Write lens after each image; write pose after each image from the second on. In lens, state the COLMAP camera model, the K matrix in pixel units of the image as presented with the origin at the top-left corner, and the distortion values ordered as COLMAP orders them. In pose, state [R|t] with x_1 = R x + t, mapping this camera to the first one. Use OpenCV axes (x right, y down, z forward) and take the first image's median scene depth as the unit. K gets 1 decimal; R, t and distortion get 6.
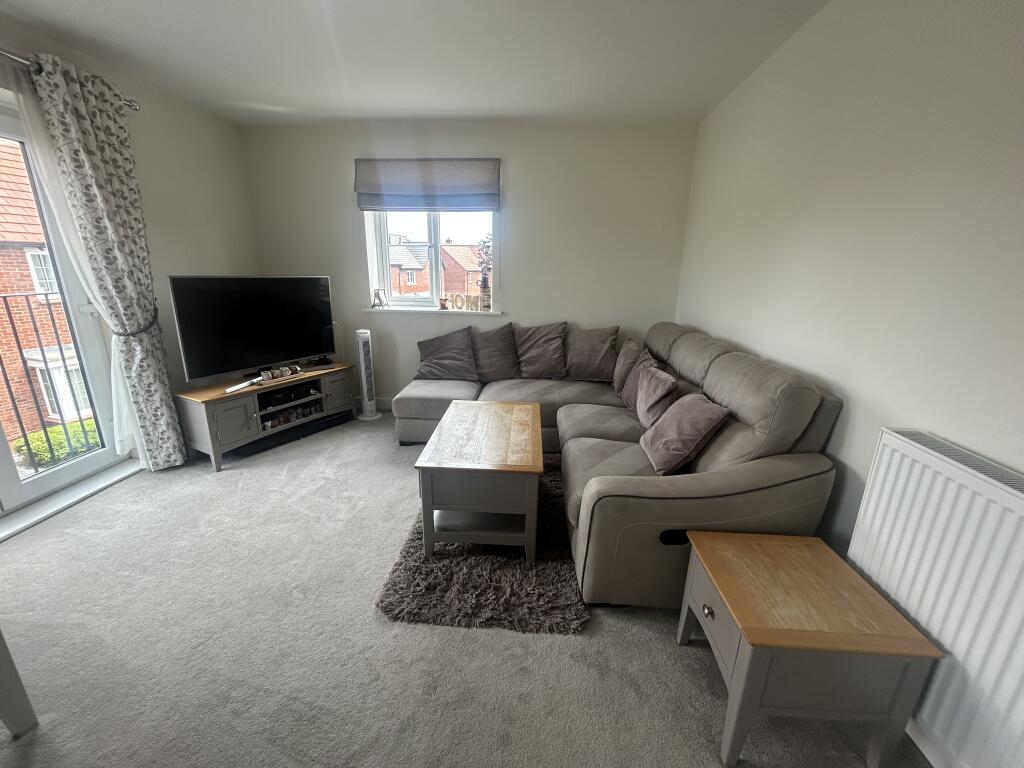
lens RADIAL K [[409.4, 0, 510.1], [0, 409.4, 382.5], [0, 0, 1]] dist [-0.000507, -0.000466]
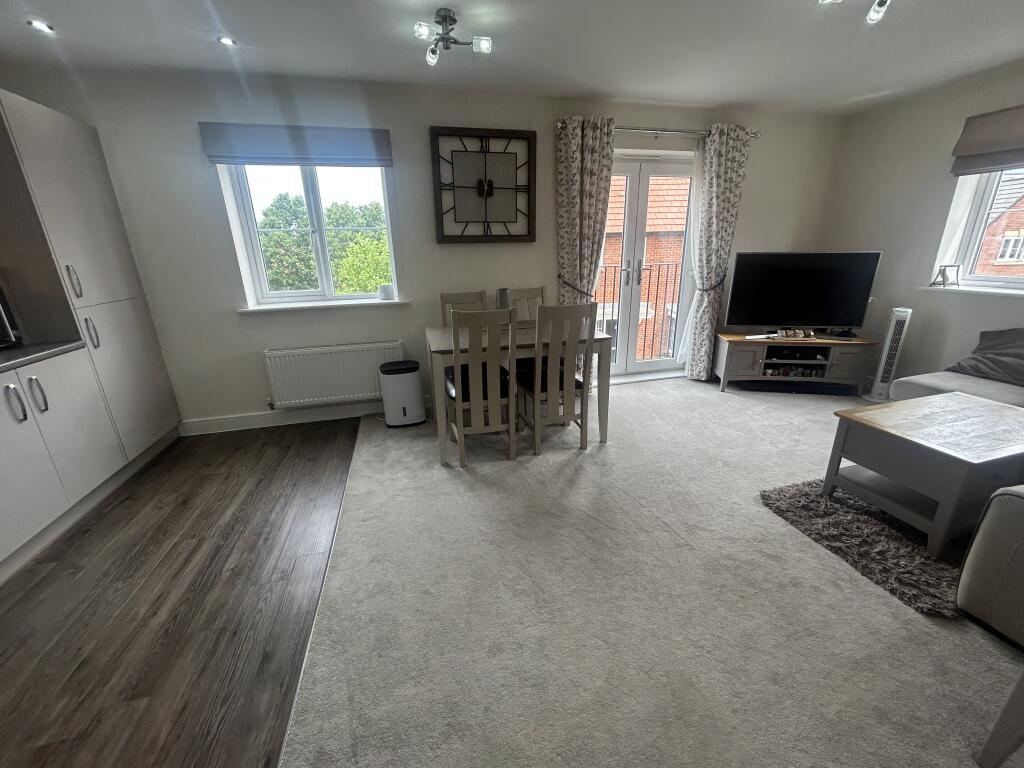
lens RADIAL K [[409.4, 0, 510.1], [0, 409.4, 382.5], [0, 0, 1]] dist [-0.000507, -0.000466]
pose [[0.314099, 0.273633, -0.909102, 0.361818], [-0.229038, 0.951121, 0.207147, 0.064241], [0.921349, 0.143155, 0.361419, -0.211328]]
